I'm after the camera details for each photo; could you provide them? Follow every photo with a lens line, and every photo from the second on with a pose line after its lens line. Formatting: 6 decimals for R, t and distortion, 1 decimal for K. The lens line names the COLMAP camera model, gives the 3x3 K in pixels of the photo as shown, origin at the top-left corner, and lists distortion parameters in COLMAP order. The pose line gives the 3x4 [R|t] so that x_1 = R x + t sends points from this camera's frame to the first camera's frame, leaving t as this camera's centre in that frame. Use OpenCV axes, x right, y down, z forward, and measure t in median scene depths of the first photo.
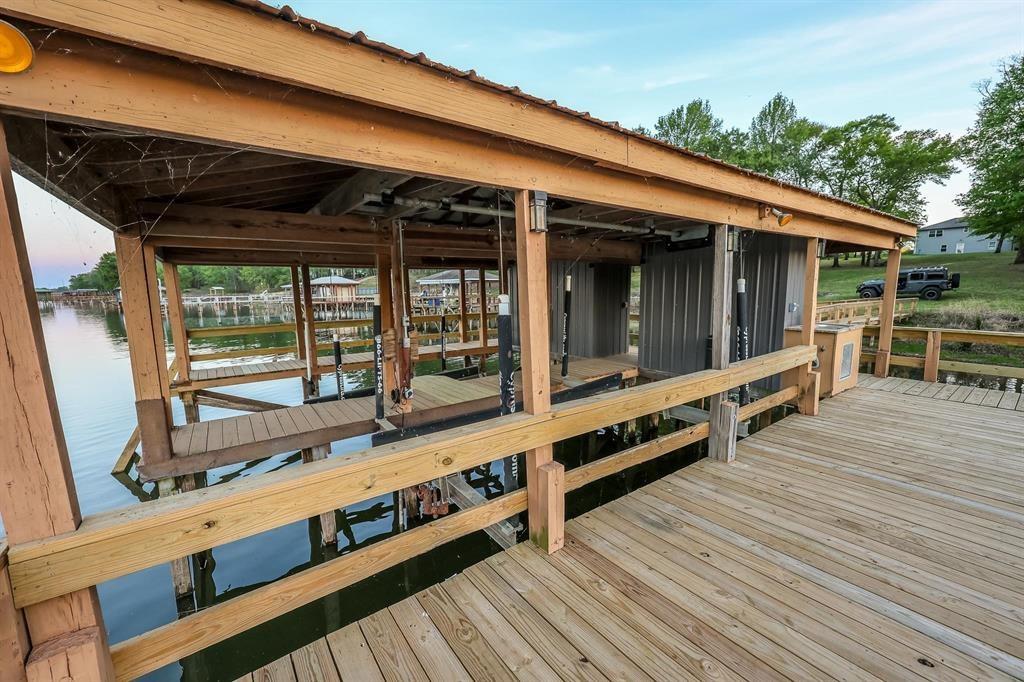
lens RADIAL K [[412.1, 0, 511.8], [0, 412.1, 335.2], [0, 0, 1]] dist [0.002505, 0.000576]
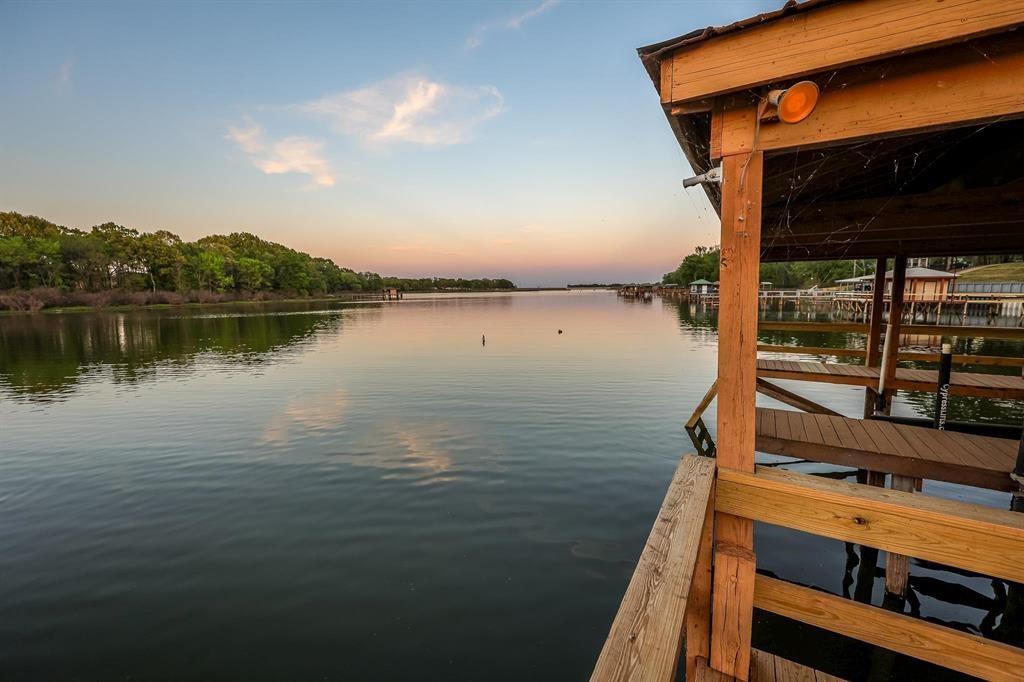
lens RADIAL K [[412.1, 0, 512.0], [0, 412.1, 334.9], [0, 0, 1]] dist [0.002505, 0.000576]
pose [[0.397592, 0.113909, -0.910464, -0.038342], [-0.103752, 0.991482, 0.078738, 0.003381], [0.911678, 0.063157, 0.406024, -0.039479]]
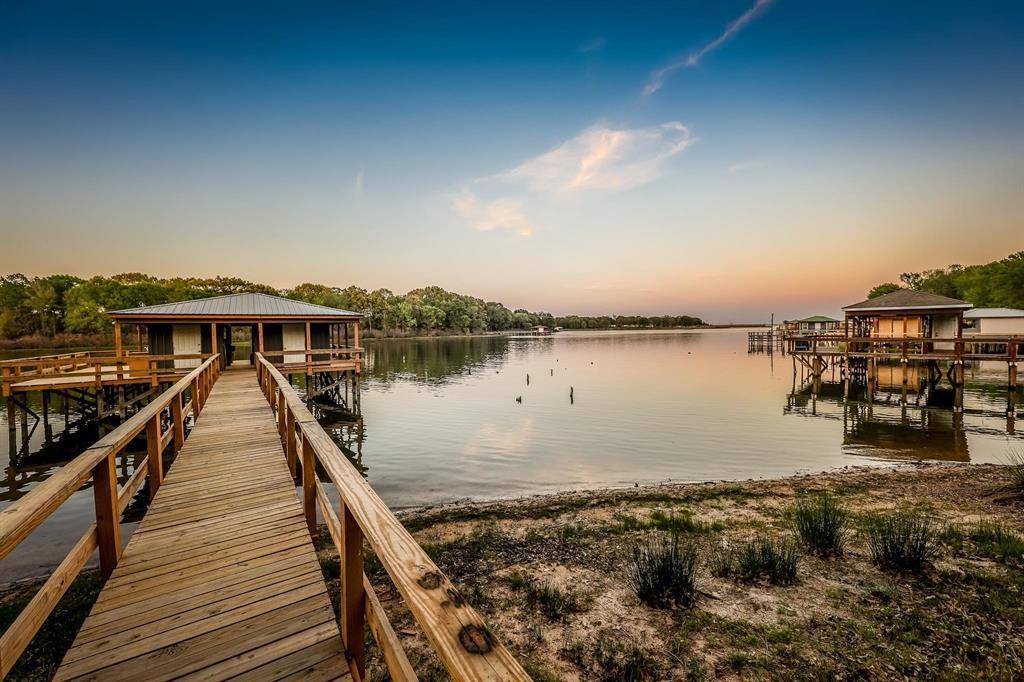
lens RADIAL K [[412.1, 0, 509.7], [0, 412.1, 338.8], [0, 0, 1]] dist [0.002505, 0.000576]
pose [[-0.053511, 0.041667, -0.997698, 1.979864], [-0.102183, 0.993656, 0.046978, -0.259220], [0.993325, 0.104462, -0.048914, 1.908482]]
